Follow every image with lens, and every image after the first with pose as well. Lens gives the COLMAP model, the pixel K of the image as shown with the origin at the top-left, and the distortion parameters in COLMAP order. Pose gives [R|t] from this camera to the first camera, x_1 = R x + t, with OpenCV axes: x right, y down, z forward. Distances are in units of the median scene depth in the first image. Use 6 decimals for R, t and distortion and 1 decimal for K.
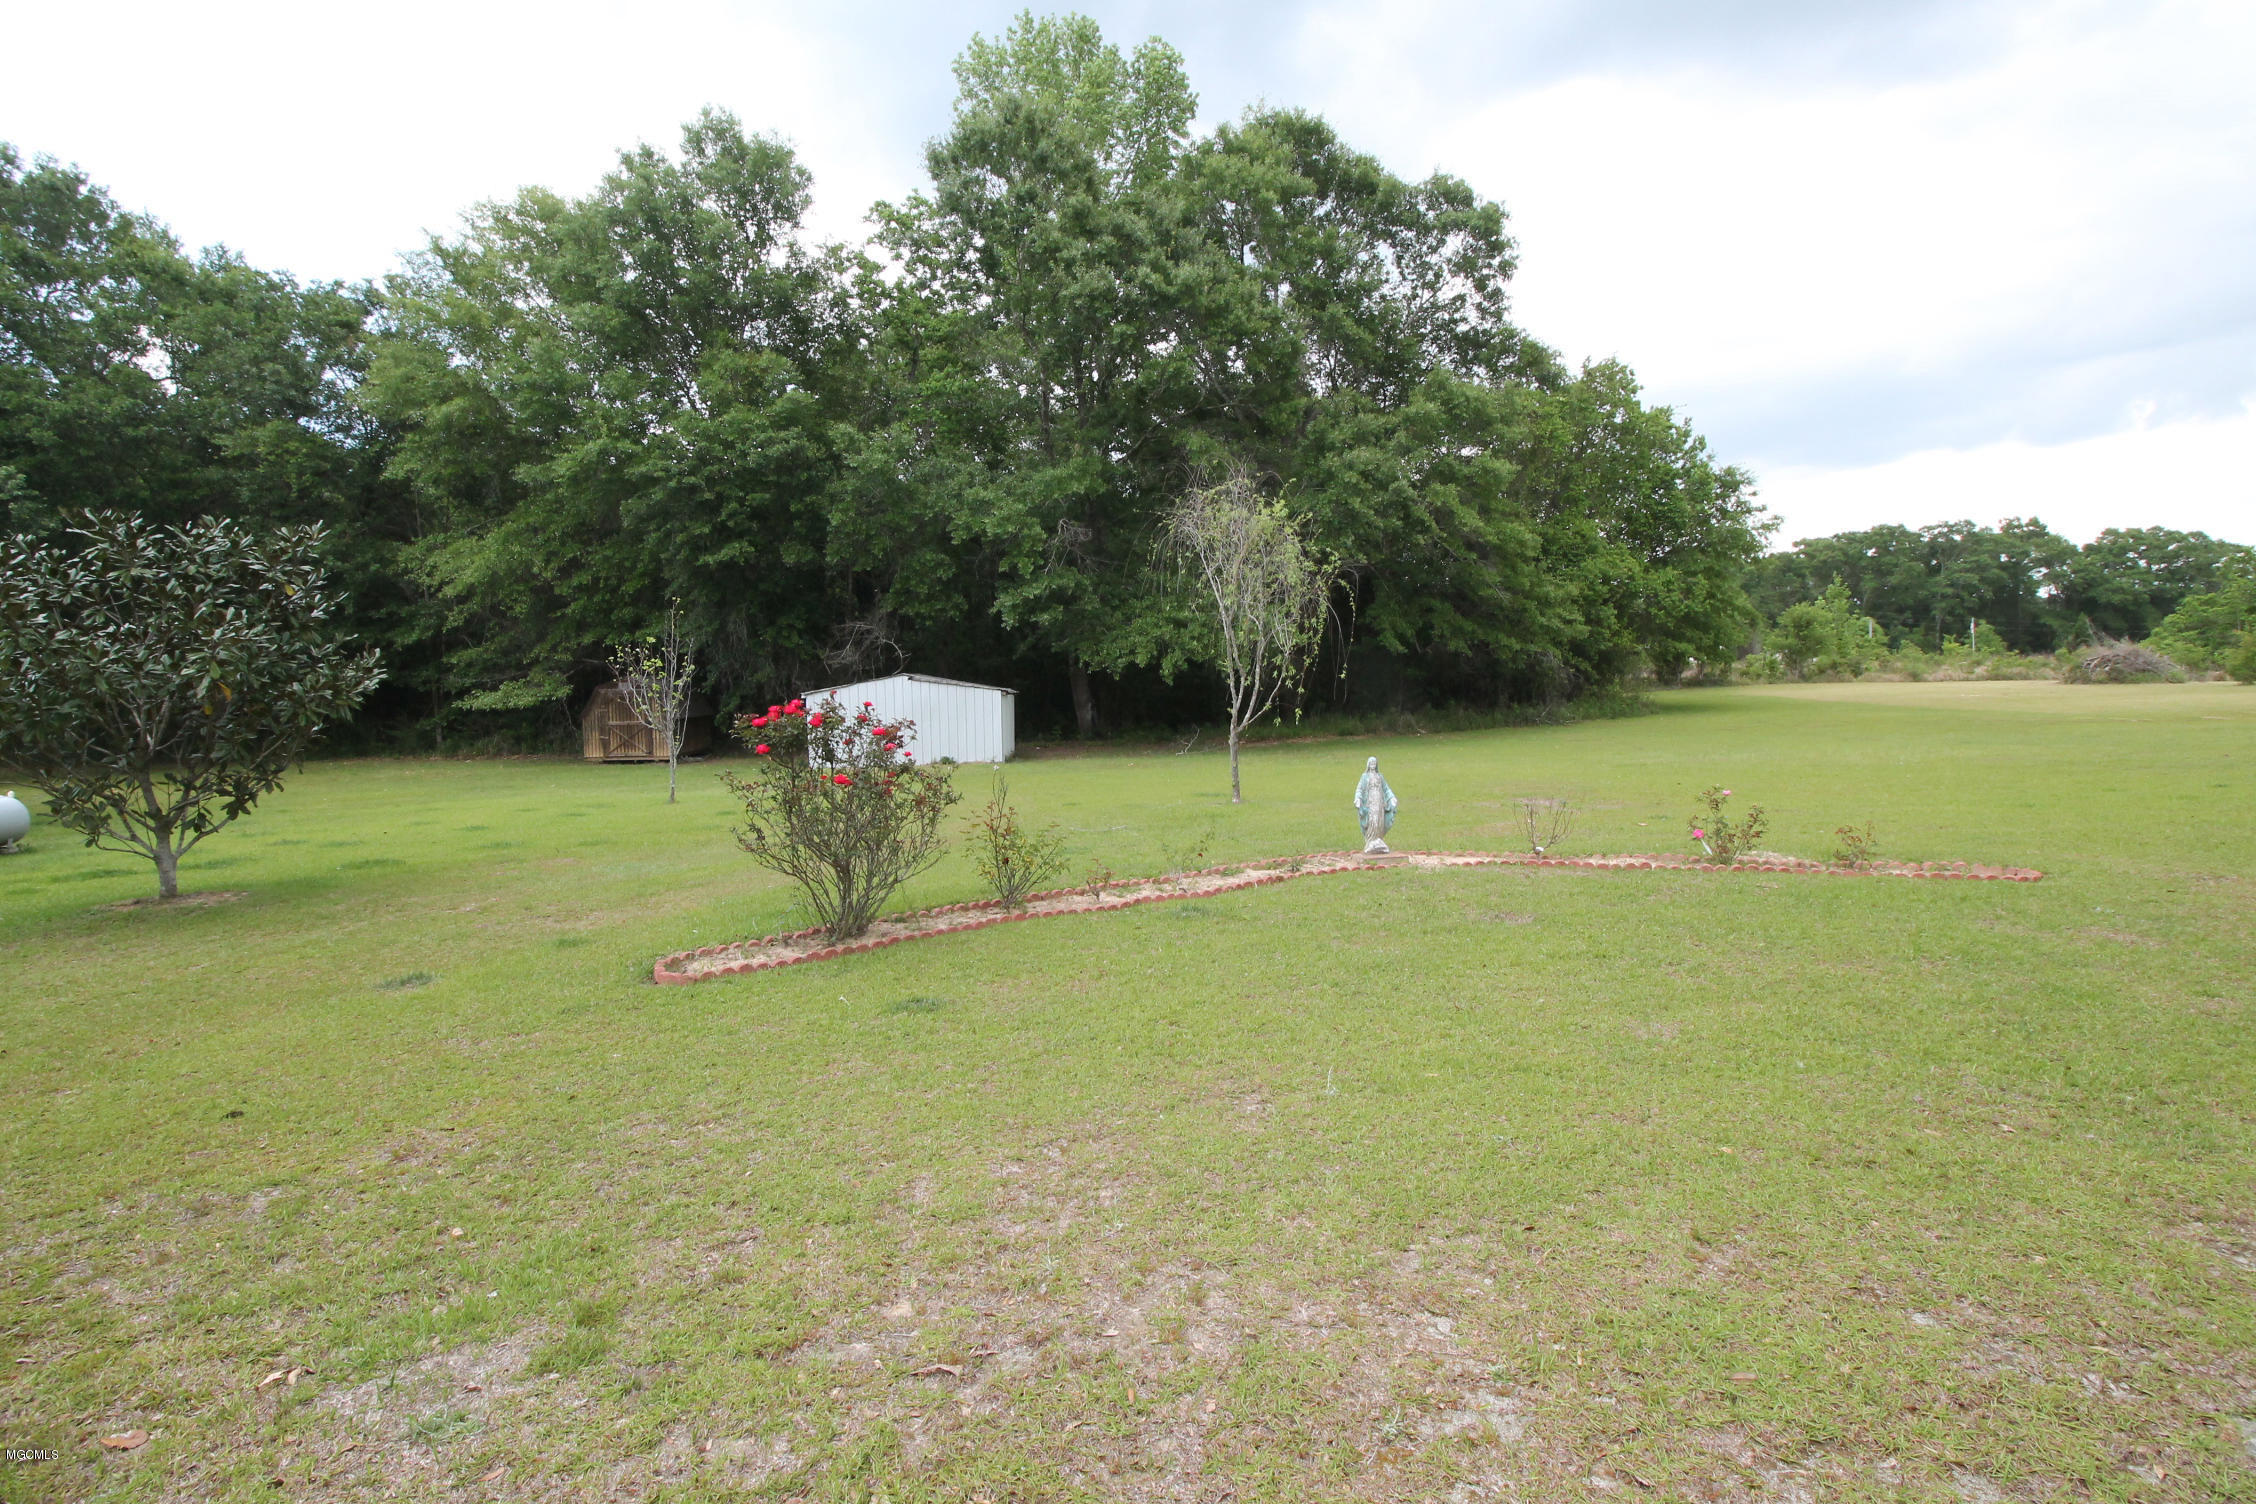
lens RADIAL K [[1068.5, 0, 1124.0], [0, 1068.5, 733.7], [0, 0, 1]] dist [-0.009128, -0.006693]
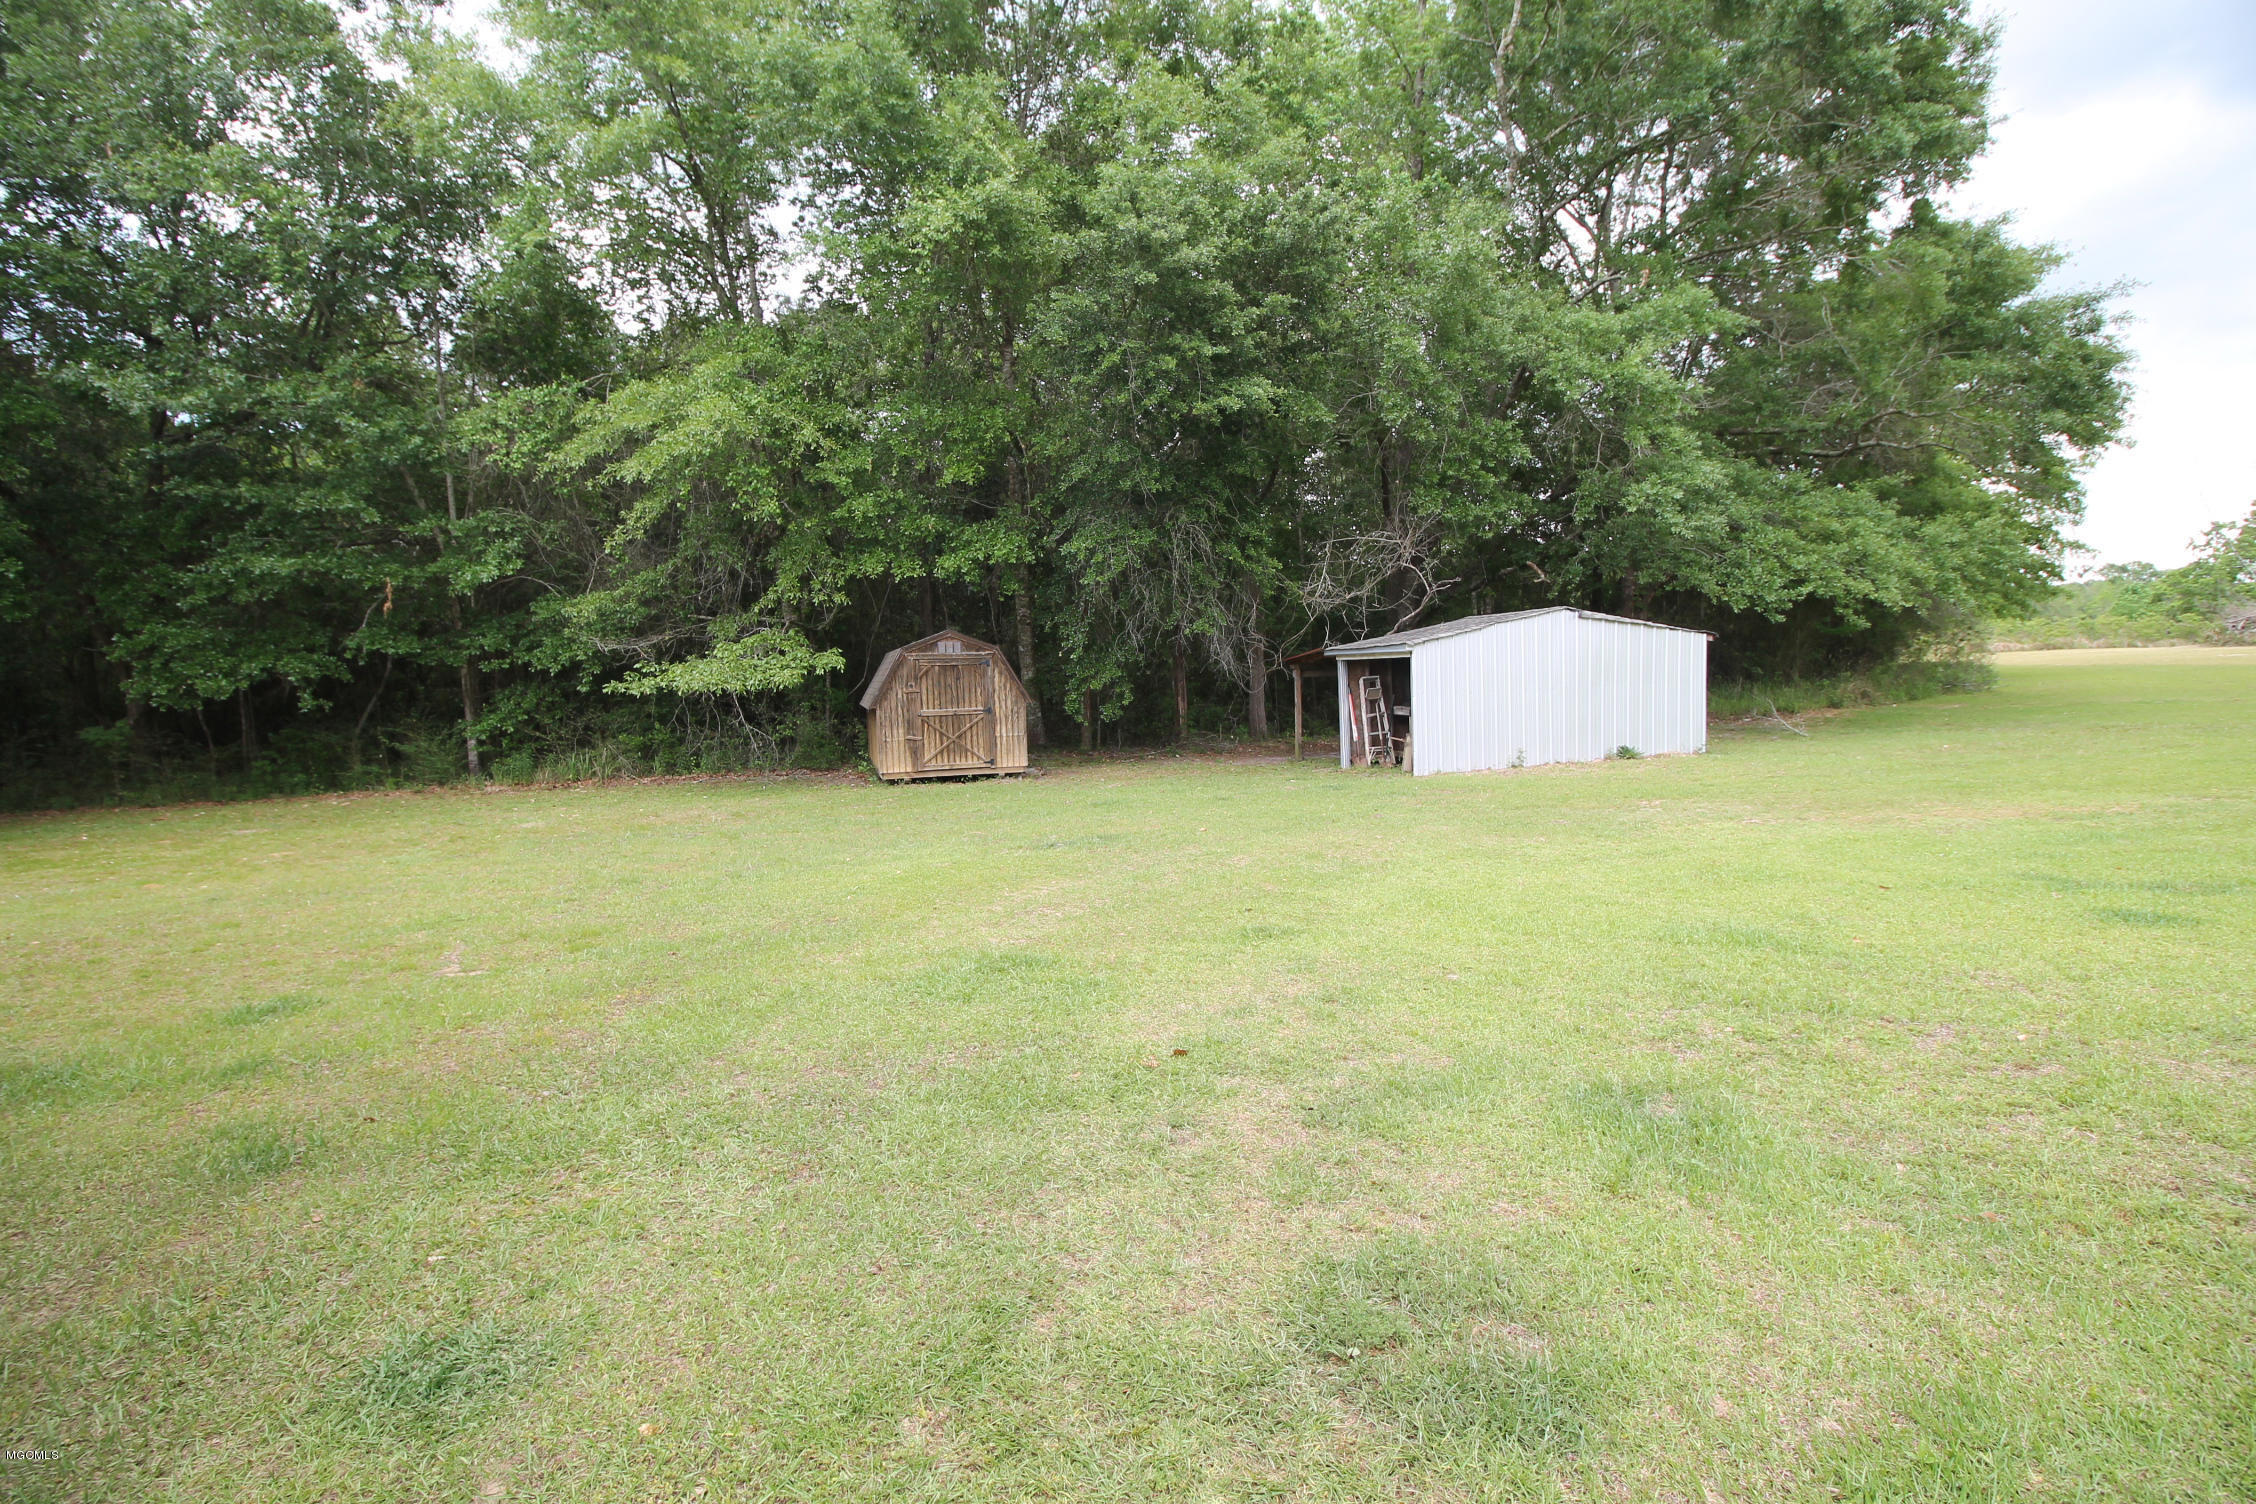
lens RADIAL K [[1068.5, 0, 1132.8], [0, 1068.5, 746.0], [0, 0, 1]] dist [-0.009128, -0.006693]
pose [[0.976859, -0.033242, 0.211285, -0.487093], [0.031883, 0.999443, 0.009837, 0.006298], [-0.211494, -0.002873, 0.977375, 0.406913]]
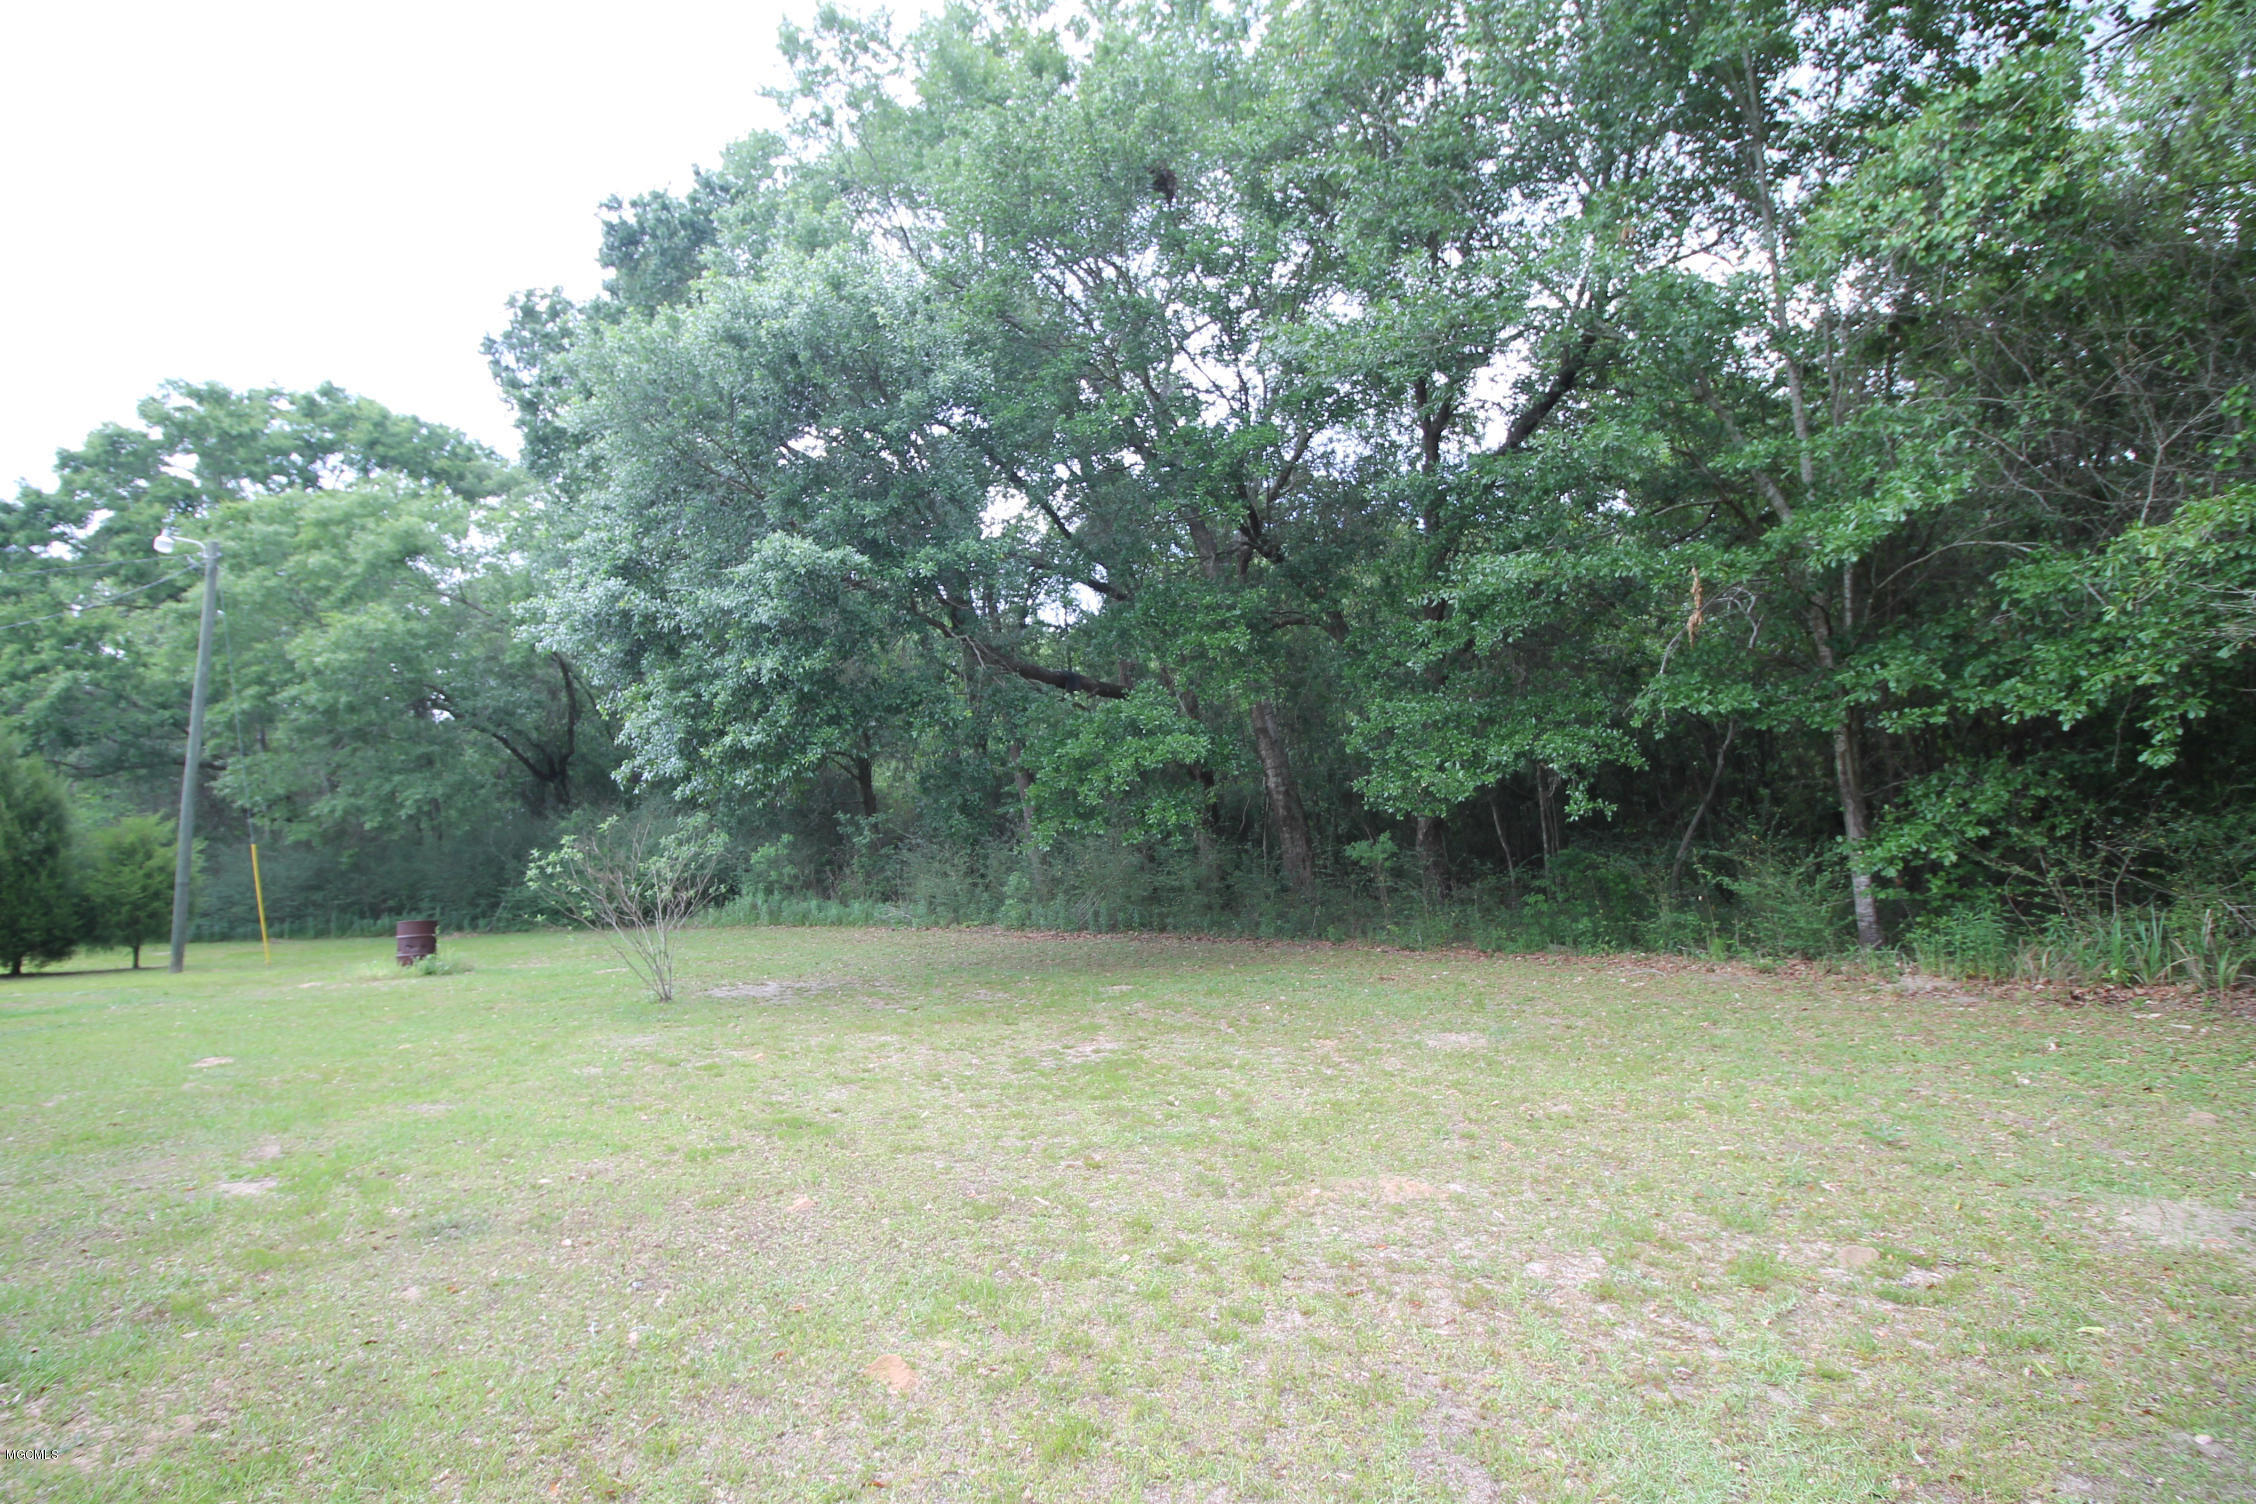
lens RADIAL K [[1068.5, 0, 1095.0], [0, 1068.5, 718.7], [0, 0, 1]] dist [-0.009128, -0.006693]
pose [[0.589249, -0.106611, -0.800887, -0.619211], [-0.012322, 0.989955, -0.140845, -0.003261], [0.807857, 0.092862, 0.582017, 0.746688]]
